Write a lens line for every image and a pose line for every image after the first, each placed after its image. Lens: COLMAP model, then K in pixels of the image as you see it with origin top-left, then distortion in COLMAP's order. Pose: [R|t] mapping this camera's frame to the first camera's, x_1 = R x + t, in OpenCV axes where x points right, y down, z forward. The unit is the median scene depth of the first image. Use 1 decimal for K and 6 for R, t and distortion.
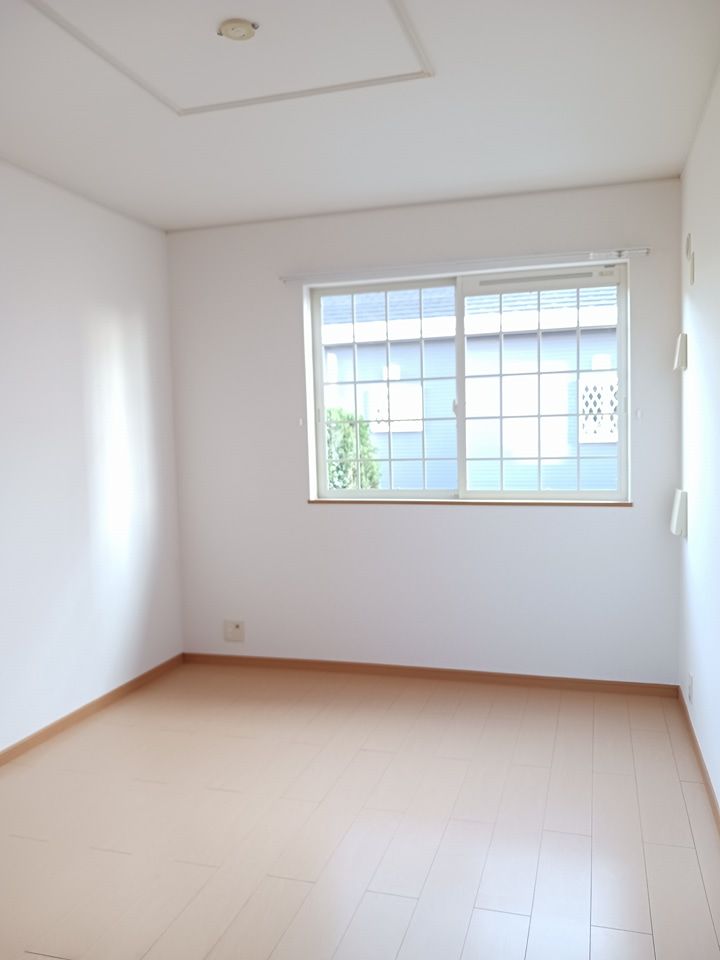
lens RADIAL K [[757.1, 0, 360.0], [0, 757.1, 480.0], [0, 0, 1]] dist [0.004046, -0.000475]
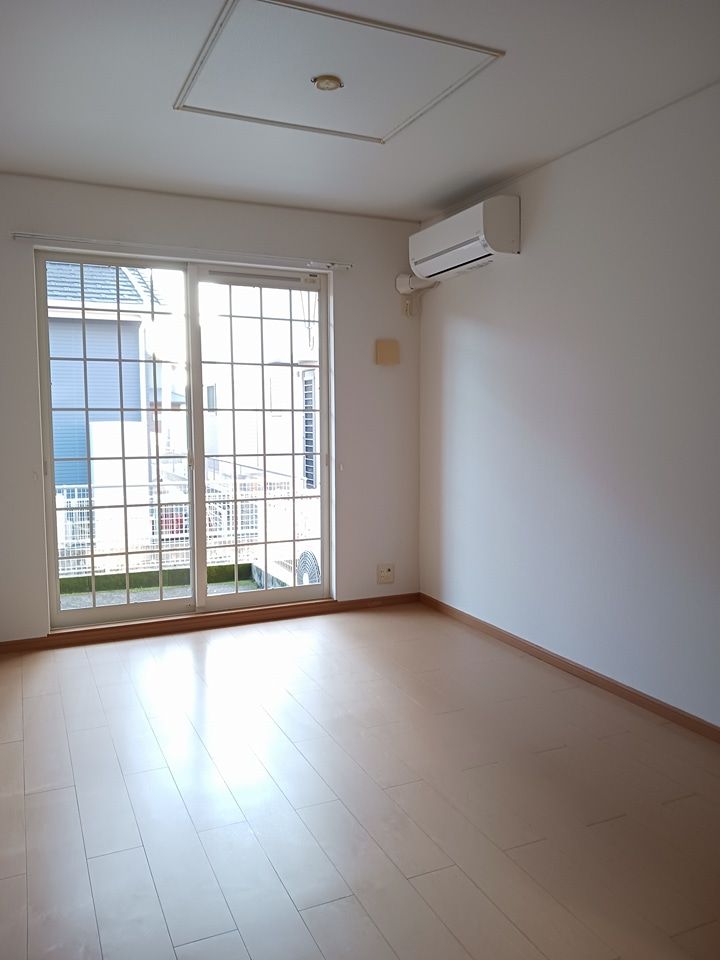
lens RADIAL K [[757.1, 0, 360.0], [0, 757.1, 480.0], [0, 0, 1]] dist [0.004046, -0.000475]
pose [[0.750036, -0.037897, 0.660311, -0.399736], [0.034713, 0.999237, 0.017919, 0.015968], [-0.660486, 0.009481, 0.750779, 0.076812]]
